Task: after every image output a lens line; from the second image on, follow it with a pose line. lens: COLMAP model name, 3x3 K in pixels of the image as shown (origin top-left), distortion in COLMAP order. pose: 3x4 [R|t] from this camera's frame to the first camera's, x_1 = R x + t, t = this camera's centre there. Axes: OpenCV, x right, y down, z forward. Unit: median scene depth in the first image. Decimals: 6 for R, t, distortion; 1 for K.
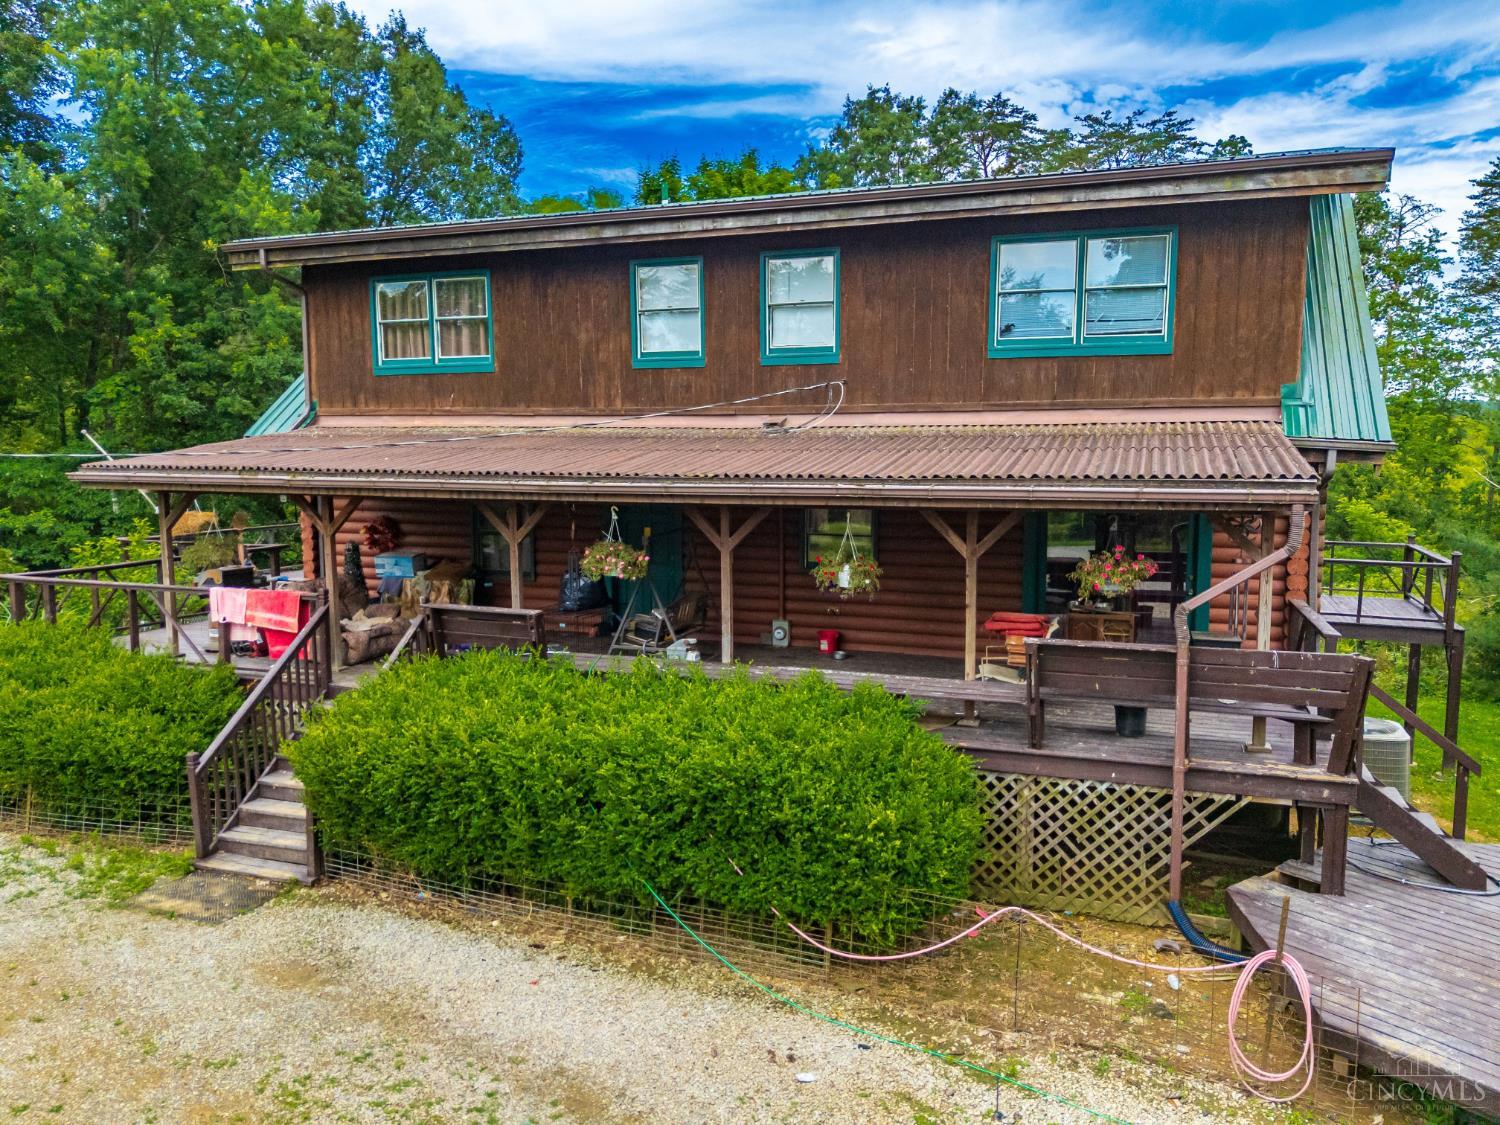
lens RADIAL K [[1123.7, 0, 750.0], [0, 1123.7, 562.5], [0, 0, 1]] dist [0.048374, -0.007976]
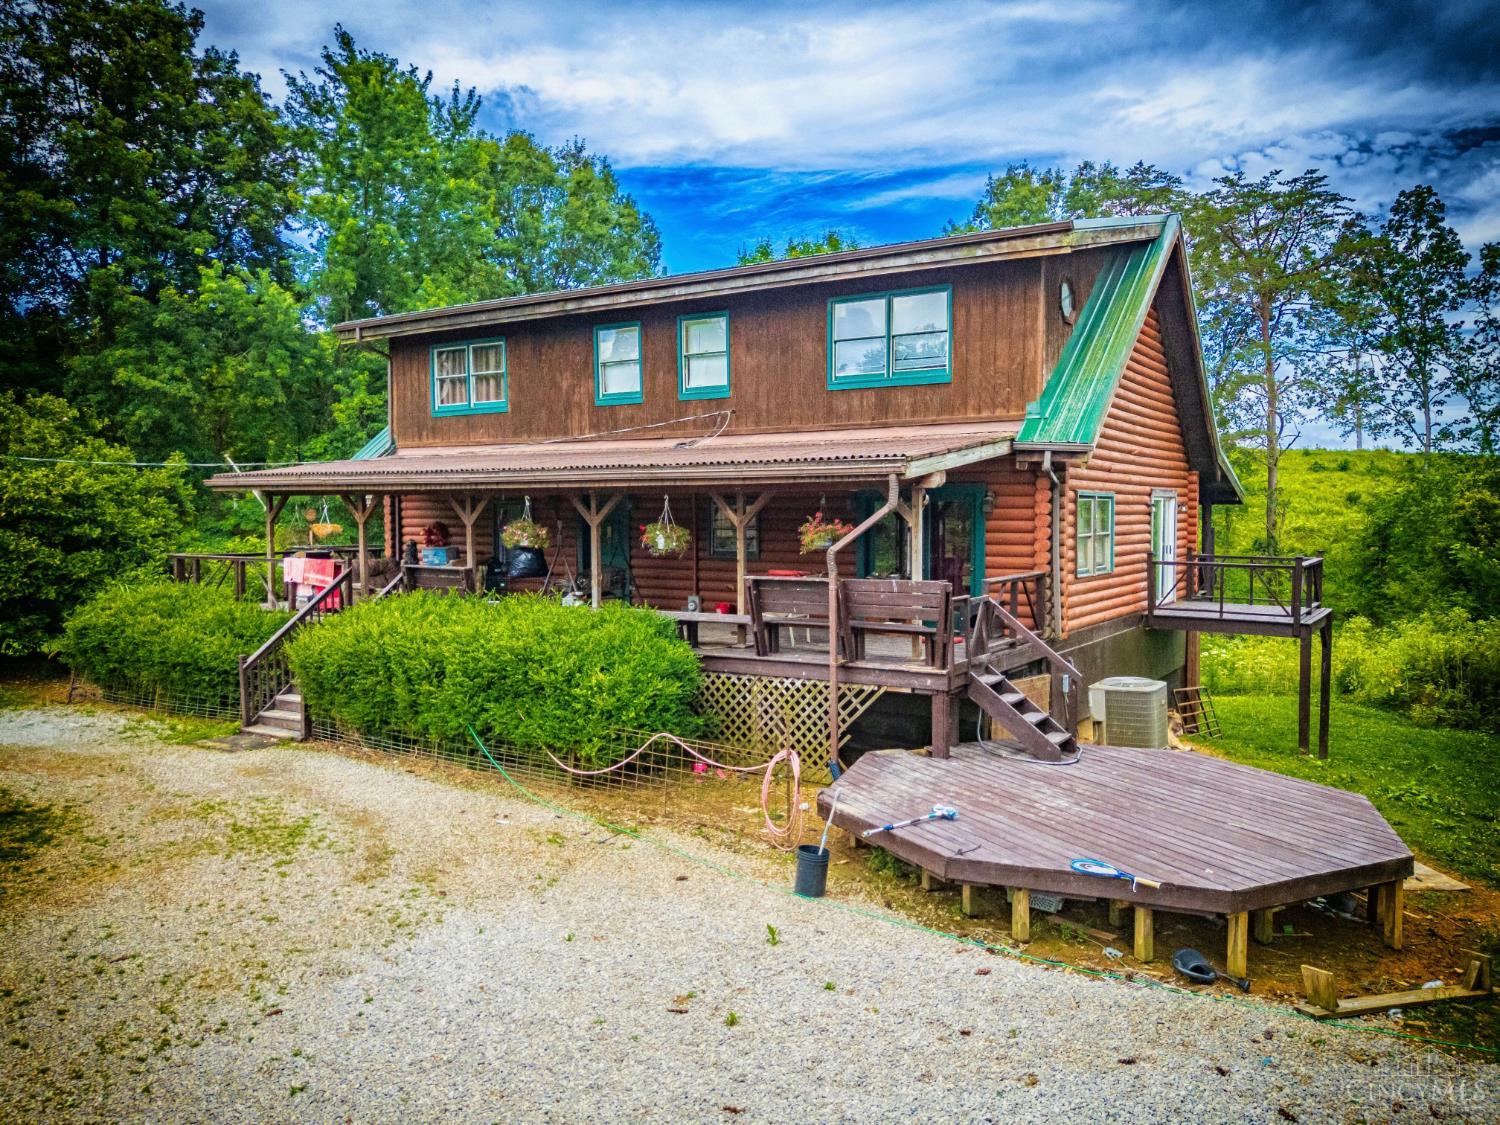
lens RADIAL K [[1117.2, 0, 750.0], [0, 1117.2, 562.5], [0, 0, 1]] dist [0.095612, -0.091764]
pose [[0.977219, 0.009503, -0.212022, 0.399998], [-0.022864, 0.997897, -0.060657, 0.099636], [0.211000, 0.064123, 0.975381, -0.273694]]
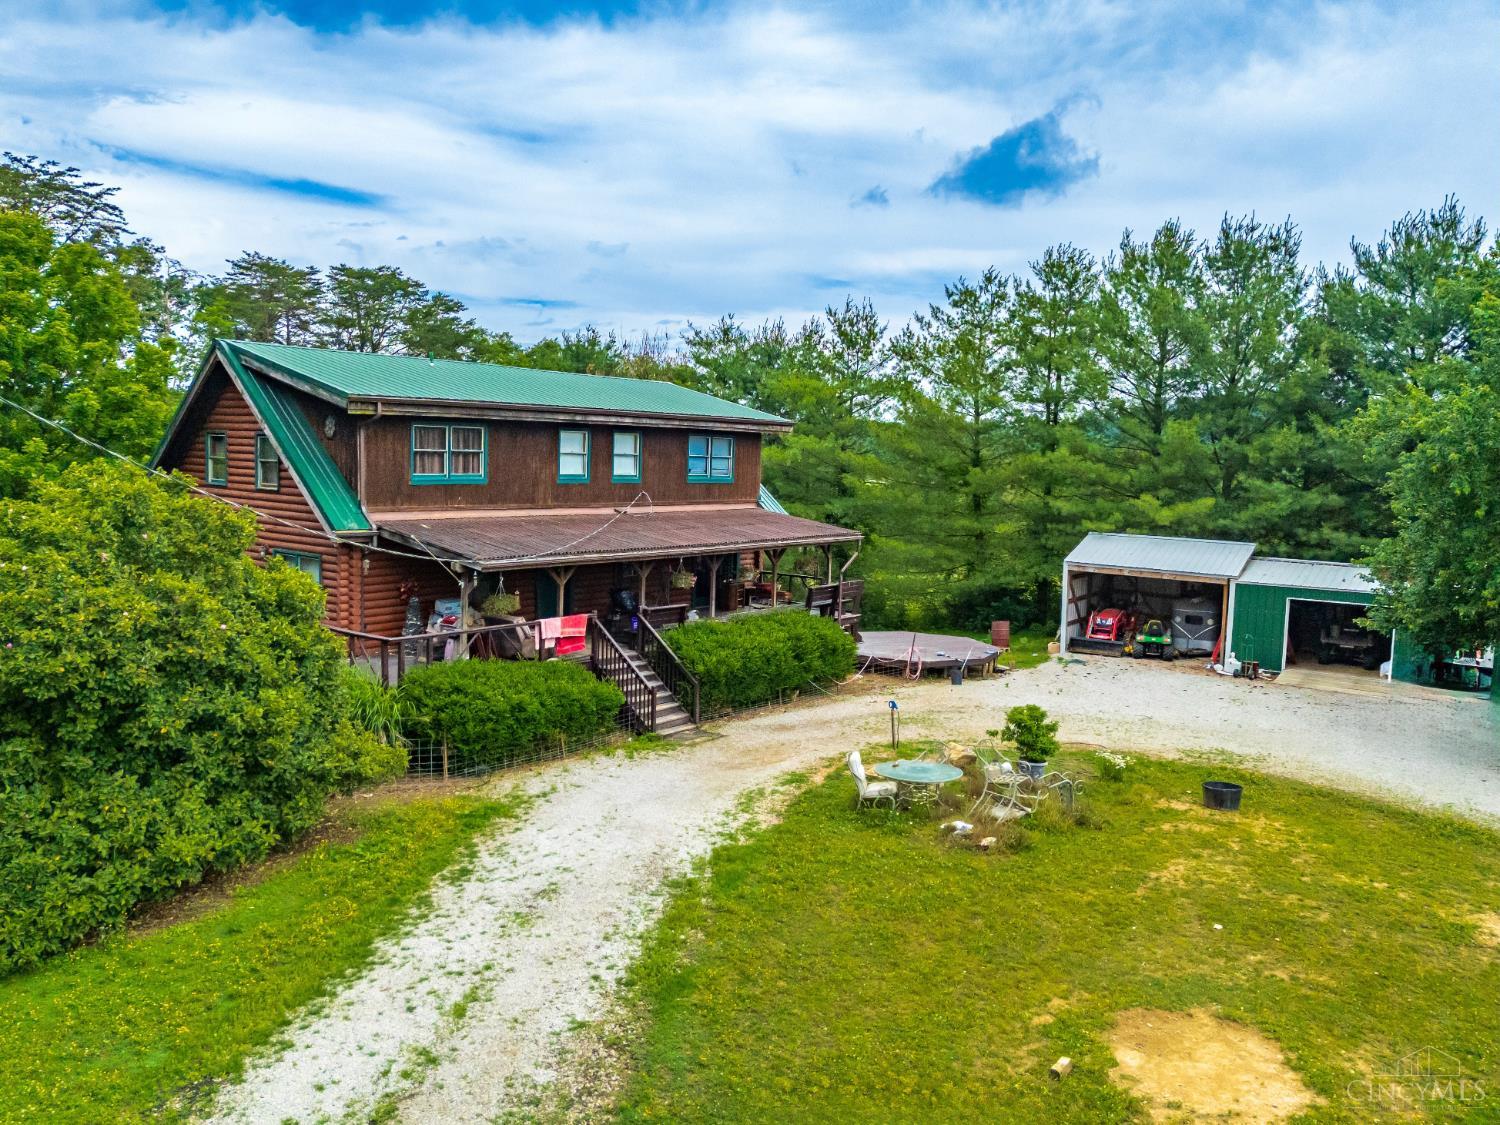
lens RADIAL K [[1155.9, 0, 749.4], [0, 1155.9, 557.2], [0, 0, 1]] dist [0.074897, -0.044453]
pose [[0.329223, -0.082296, 0.940659, -2.046549], [0.073148, 0.995424, 0.061486, -0.163695], [-0.941415, 0.048565, 0.333736, 0.067528]]
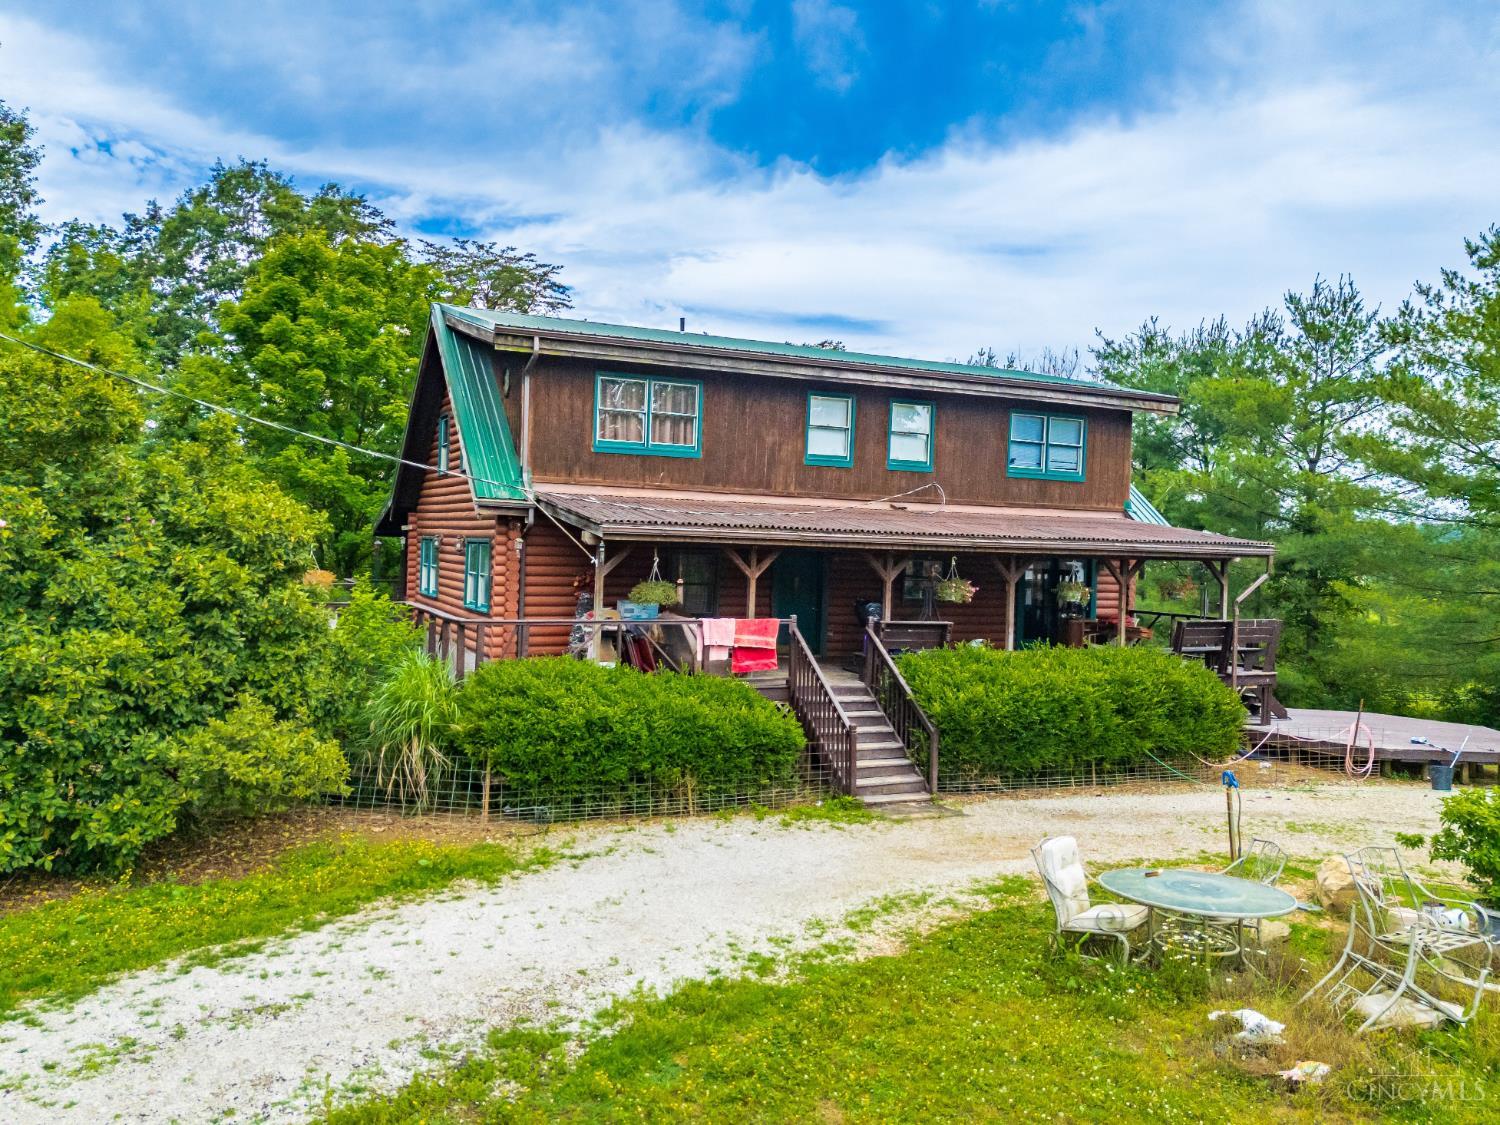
lens RADIAL K [[1156.3, 0, 742.1], [0, 1156.3, 545.8], [0, 0, 1]] dist [0.081603, -0.100151]
pose [[0.697606, 0.018088, 0.716254, -1.348779], [0.046596, 0.996420, -0.070547, 0.032980], [-0.714965, 0.082589, 0.694265, 0.056240]]
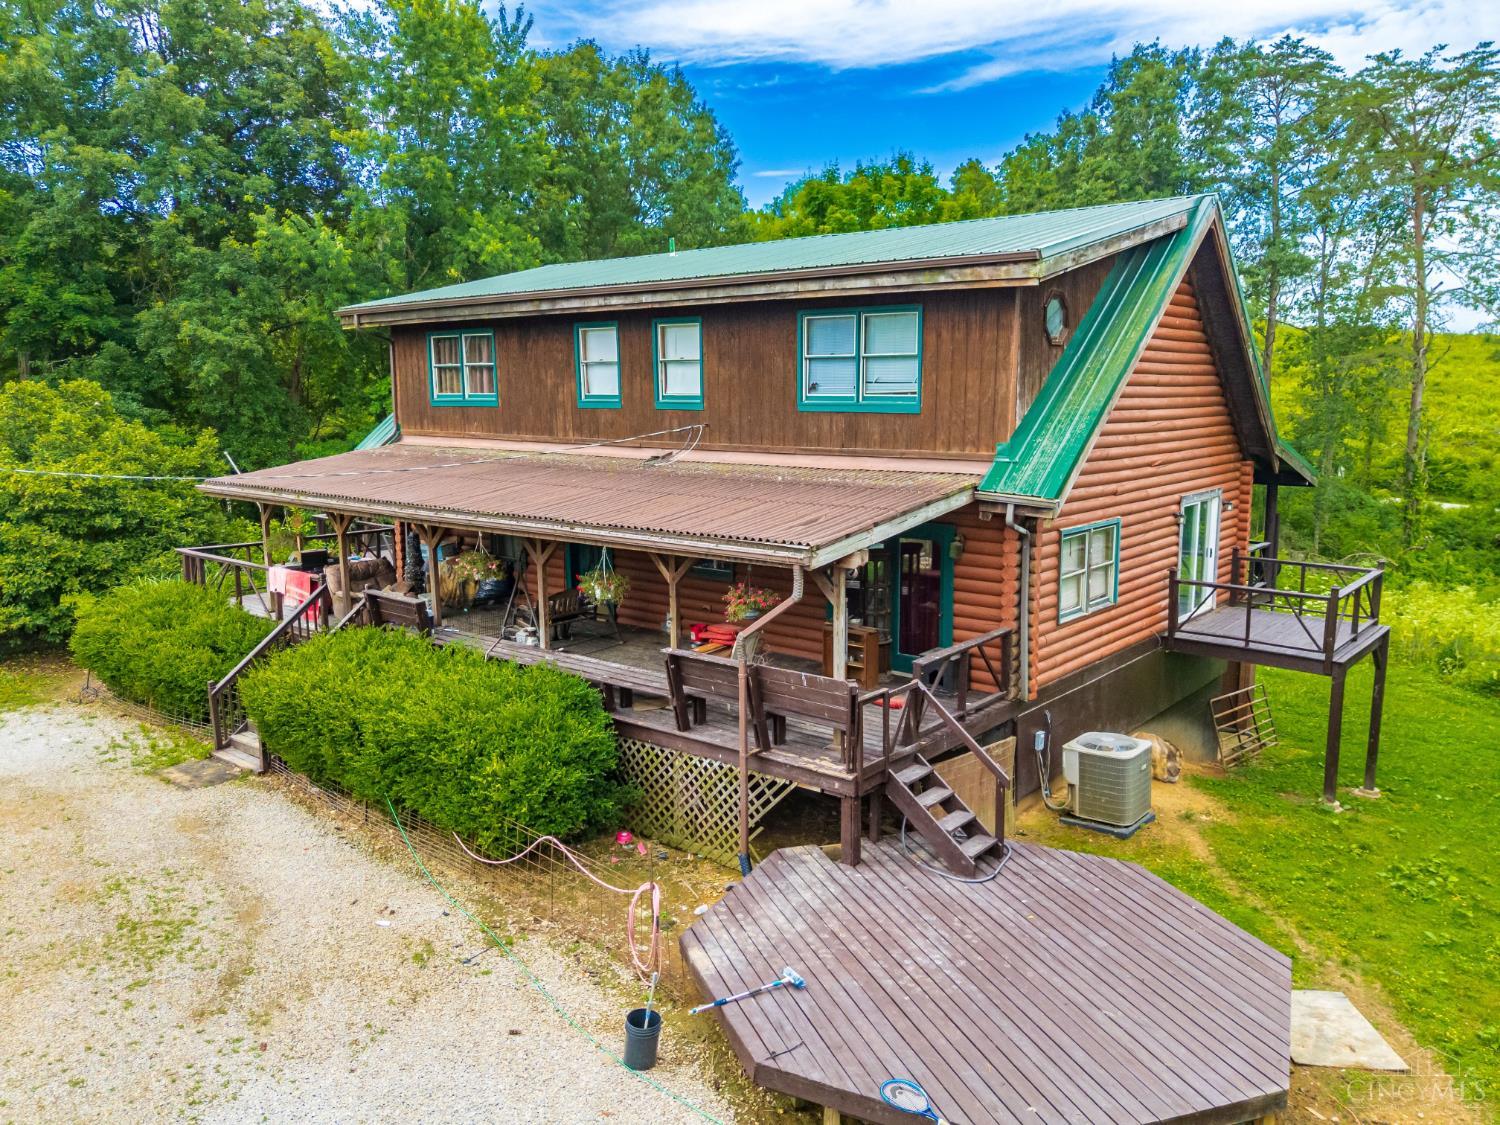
lens RADIAL K [[1123.7, 0, 750.0], [0, 1123.7, 562.5], [0, 0, 1]] dist [0.048374, -0.007976]
pose [[0.944371, 0.048897, -0.325228, 0.562282], [-0.034017, 0.998104, 0.051288, -0.077761], [0.327119, -0.037372, 0.944244, -0.162897]]
